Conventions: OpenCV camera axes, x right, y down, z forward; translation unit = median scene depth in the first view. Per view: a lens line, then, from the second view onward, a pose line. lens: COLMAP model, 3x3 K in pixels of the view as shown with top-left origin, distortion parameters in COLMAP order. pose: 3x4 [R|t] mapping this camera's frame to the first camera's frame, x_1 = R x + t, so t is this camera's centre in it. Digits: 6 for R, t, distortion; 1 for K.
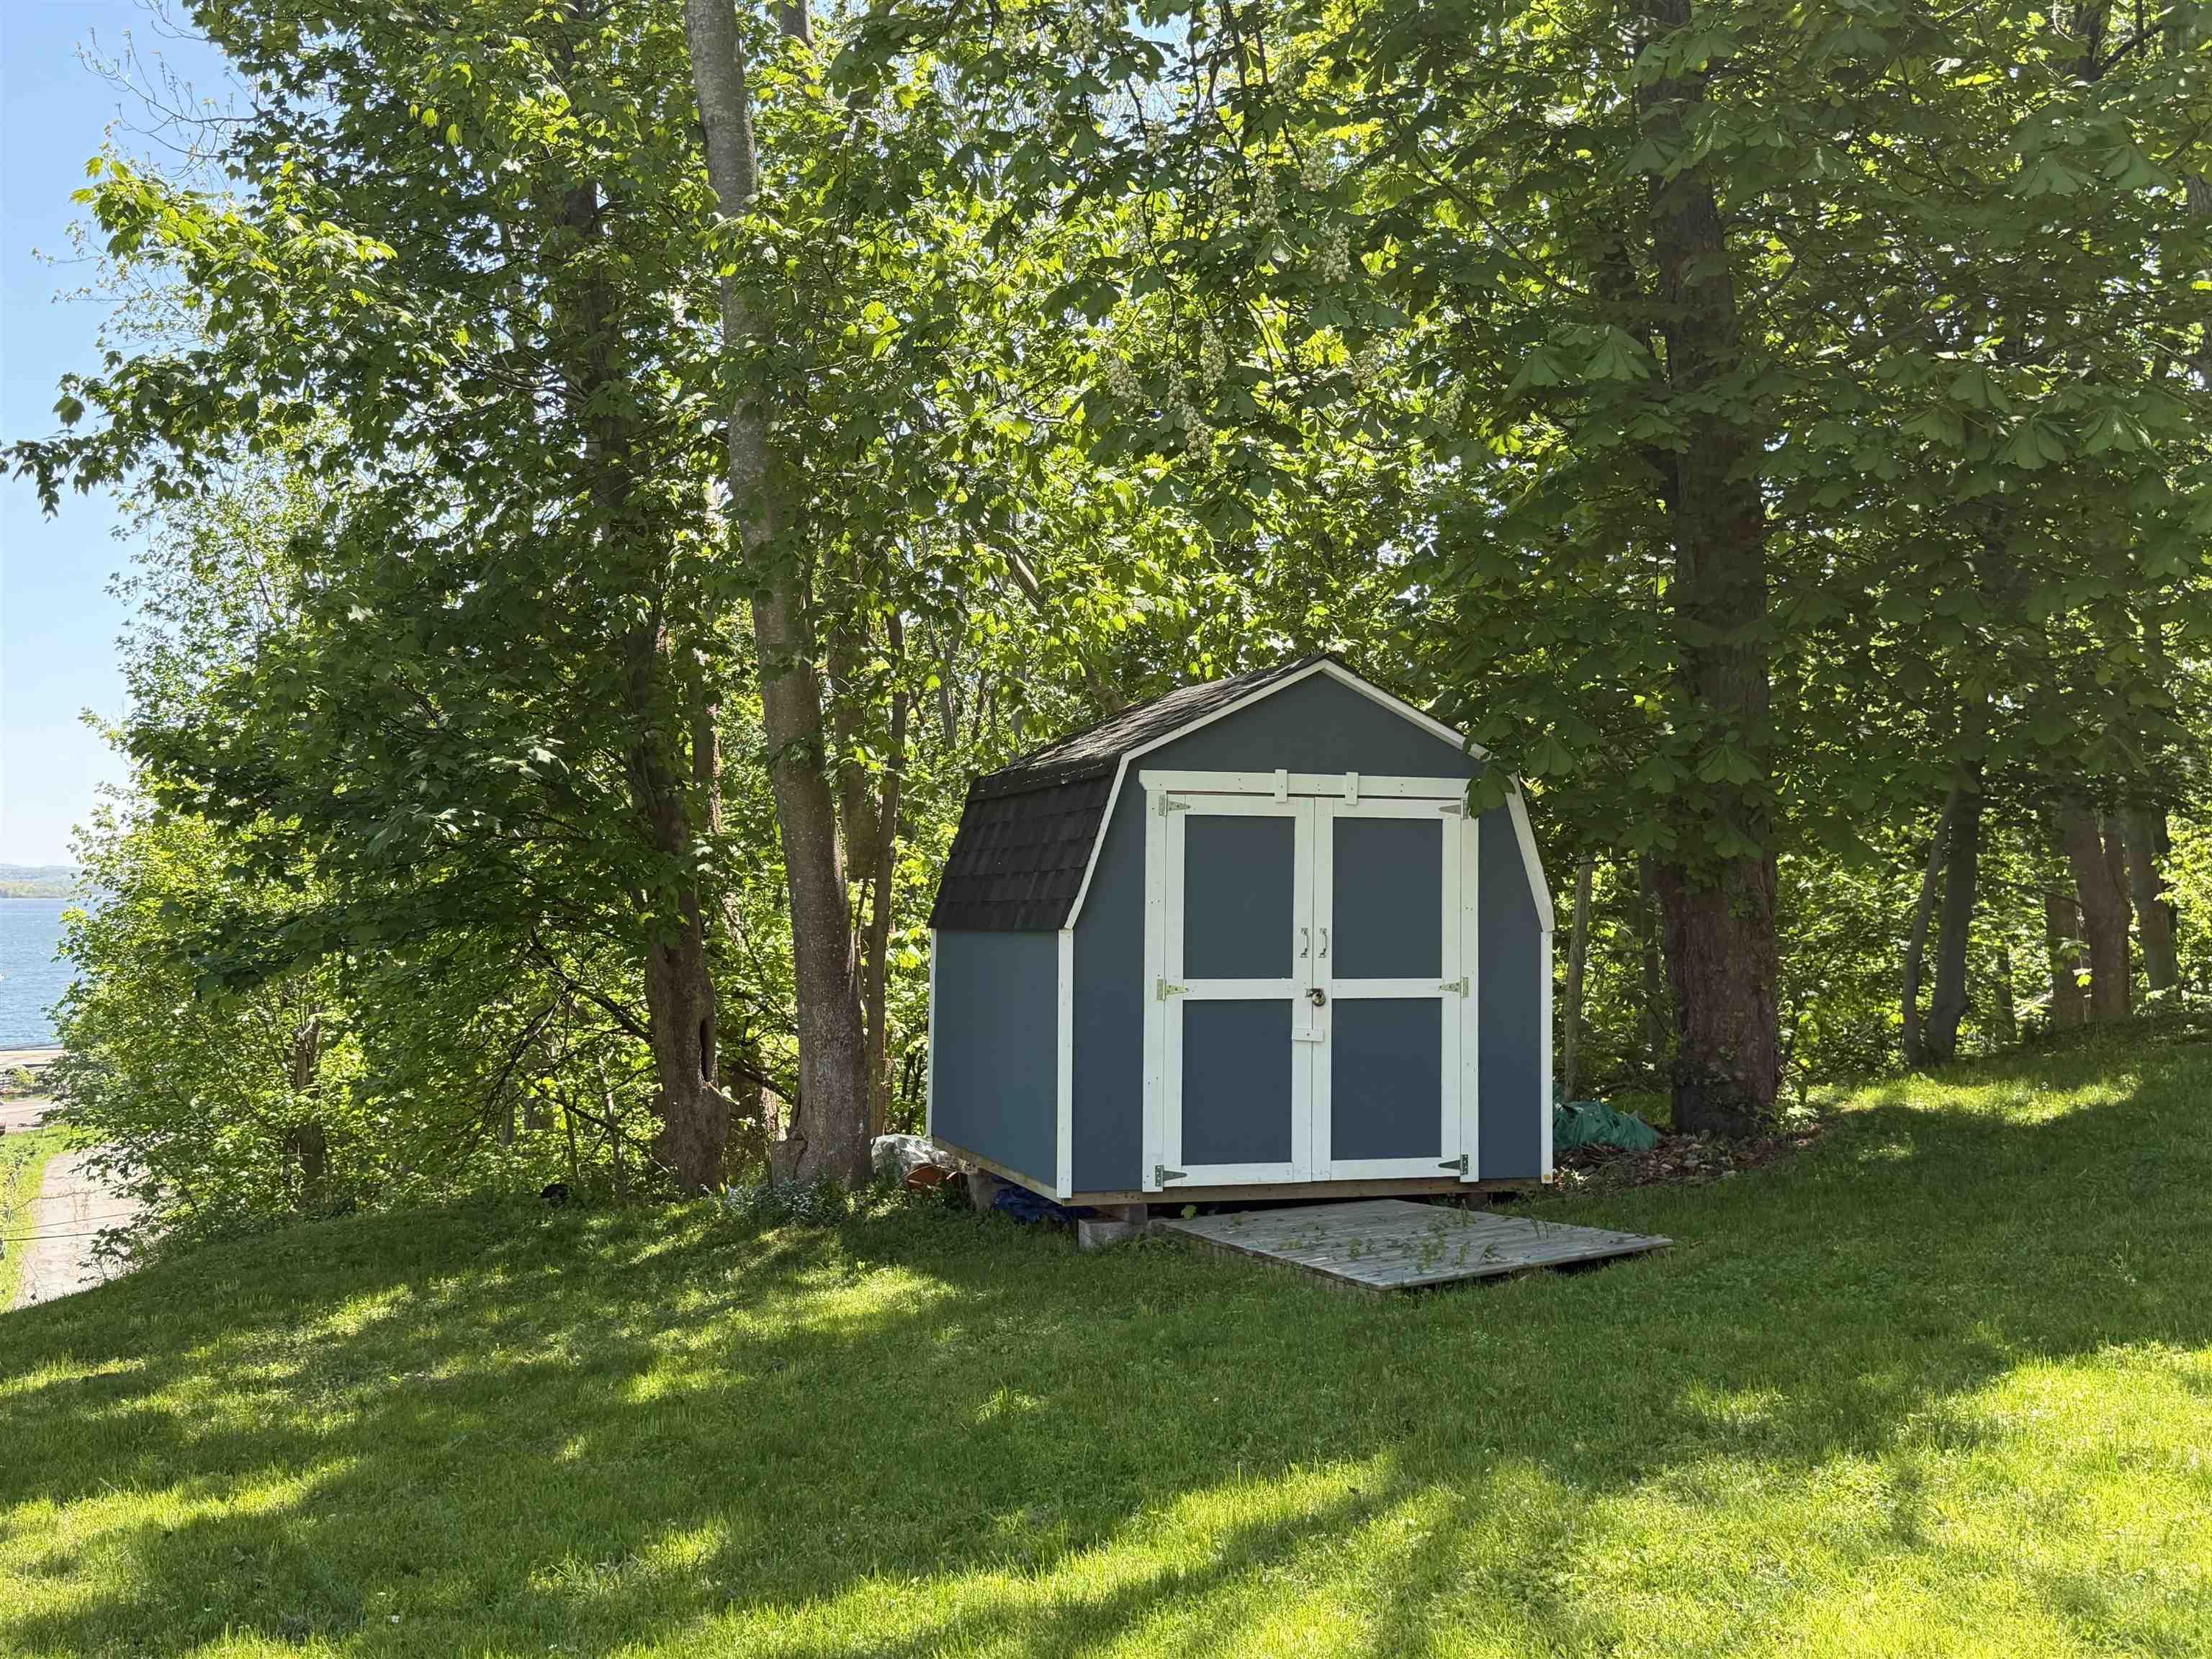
lens RADIAL K [[2249.5, 0, 1107.2], [0, 2249.5, 830.3], [0, 0, 1]] dist [0.005625, 0.000000]
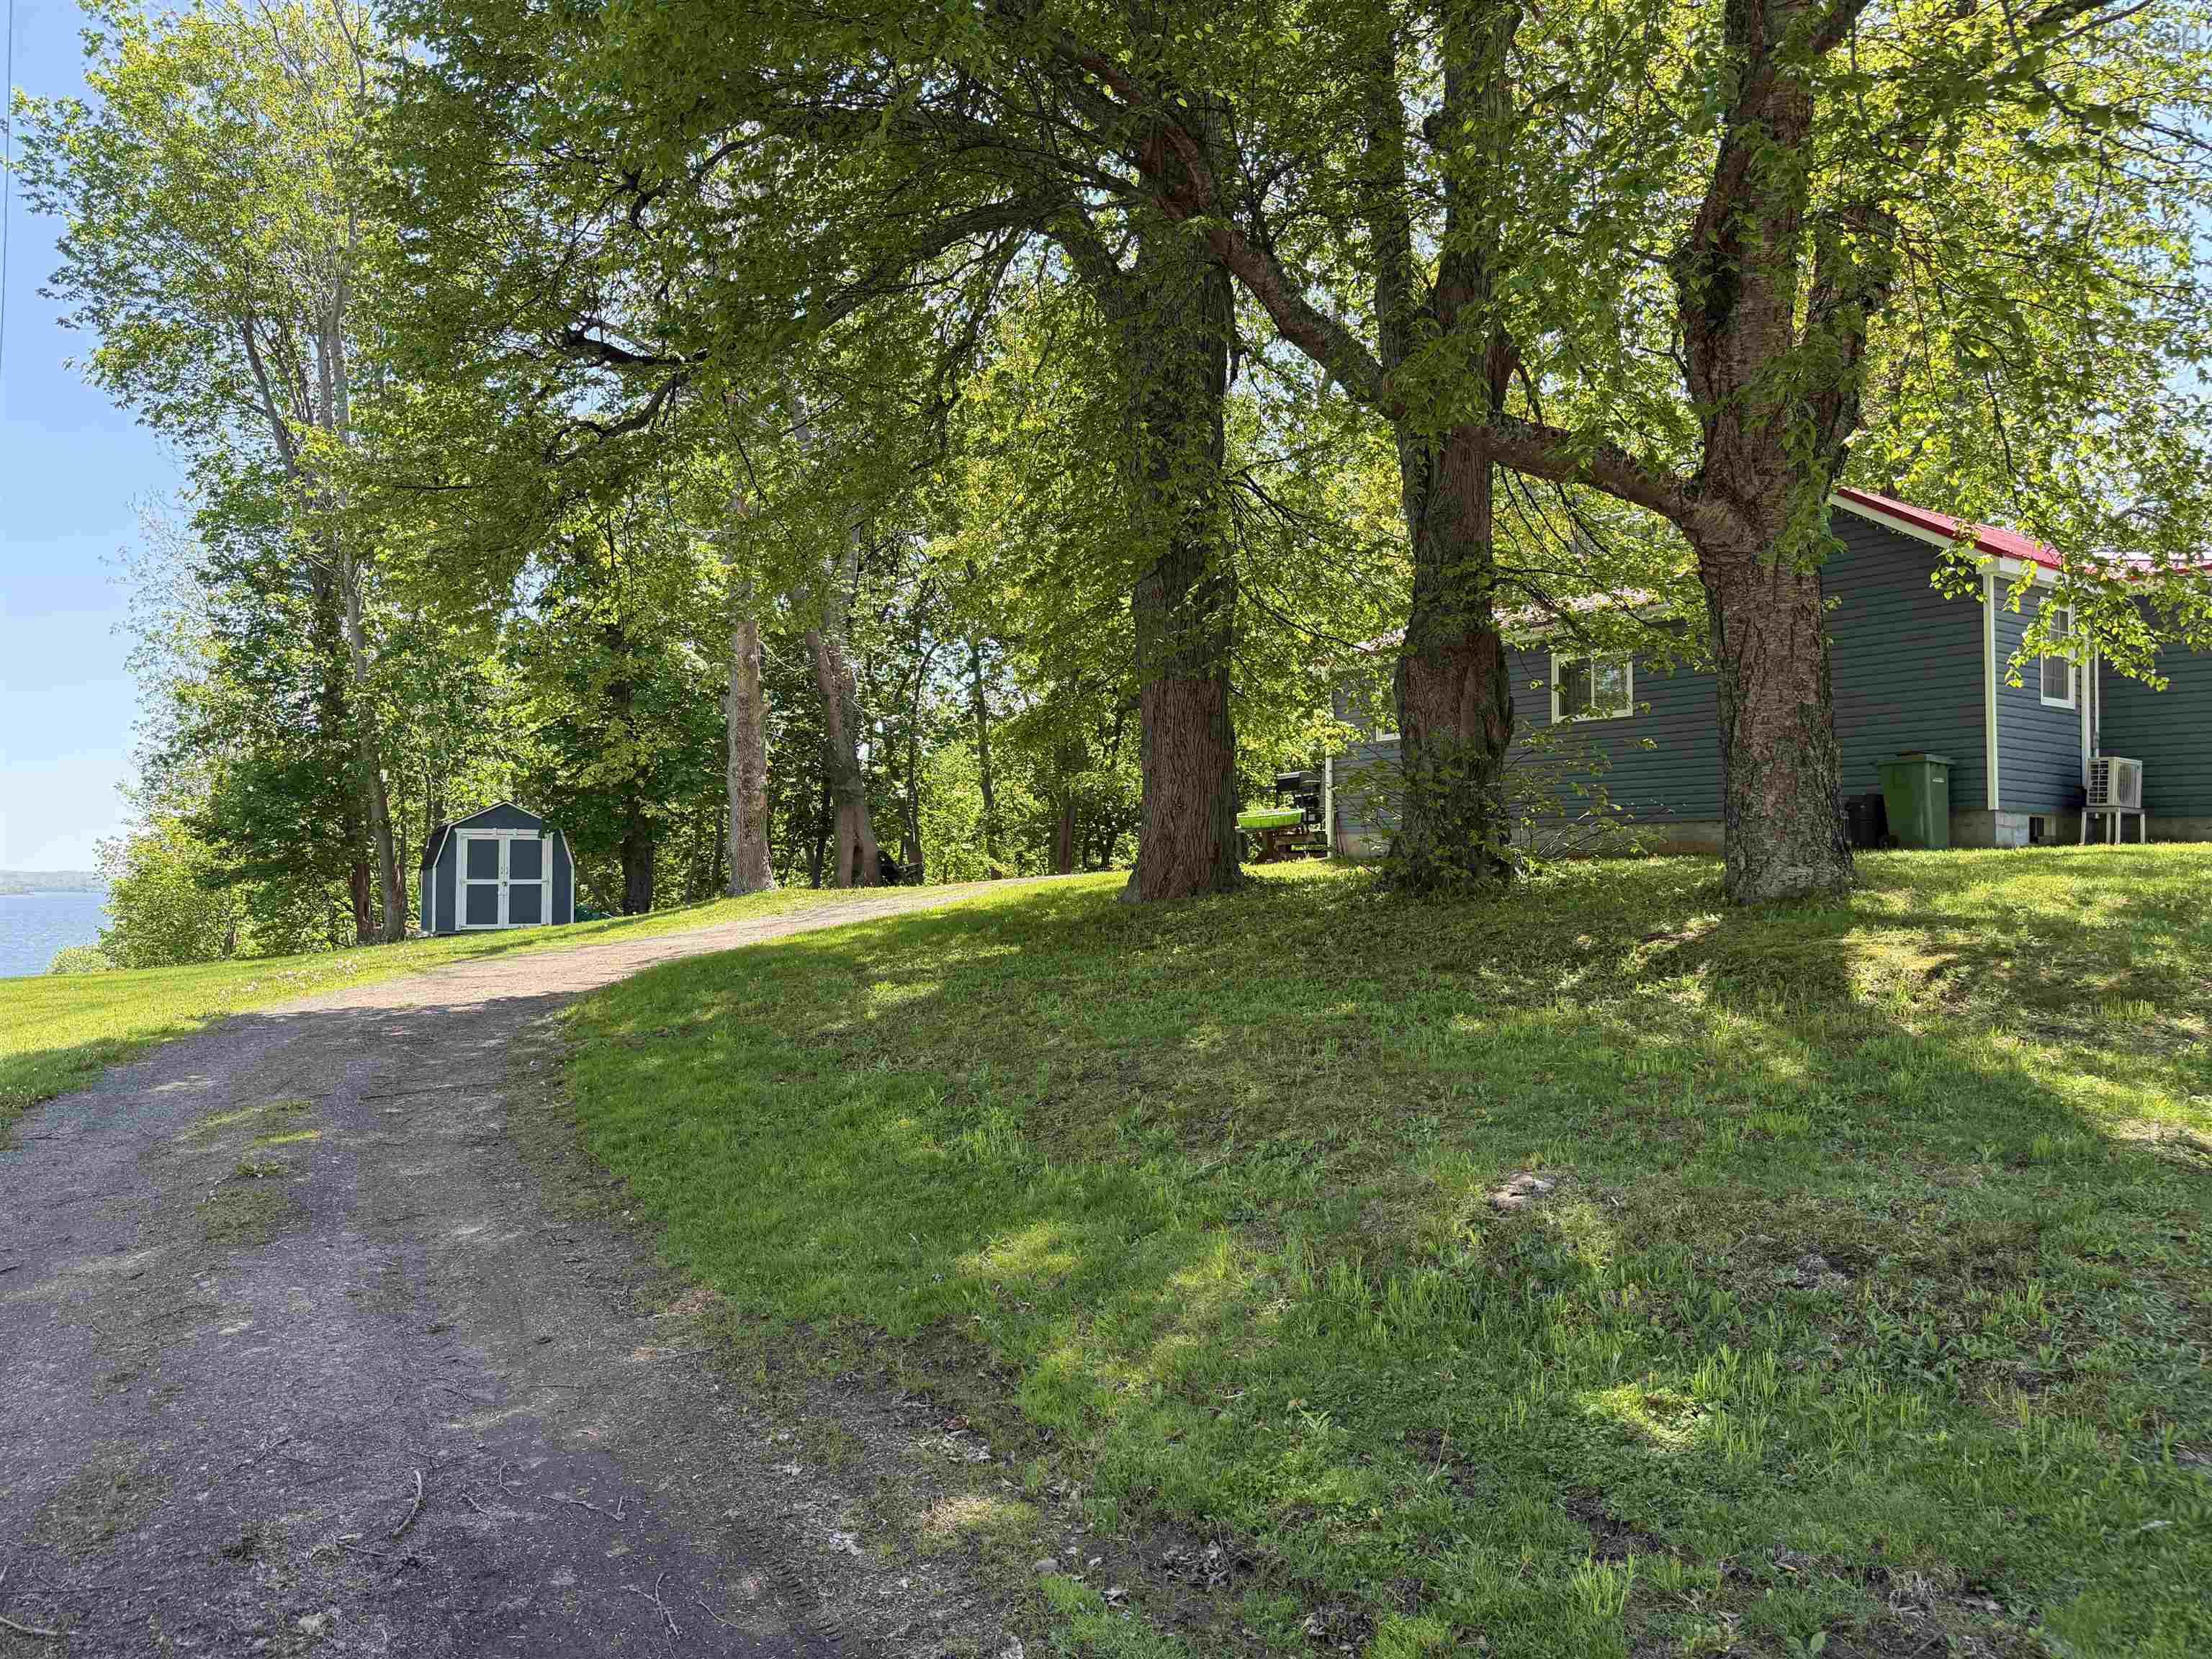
lens RADIAL K [[1552.8, 0, 1103.6], [0, 1552.8, 826.8], [0, 0, 1]] dist [0.046591, -0.052898]
pose [[0.986726, -0.007344, 0.162225, 0.693716], [0.007773, 0.999968, -0.002005, -0.014928], [-0.162206, 0.003240, 0.986752, -1.942044]]
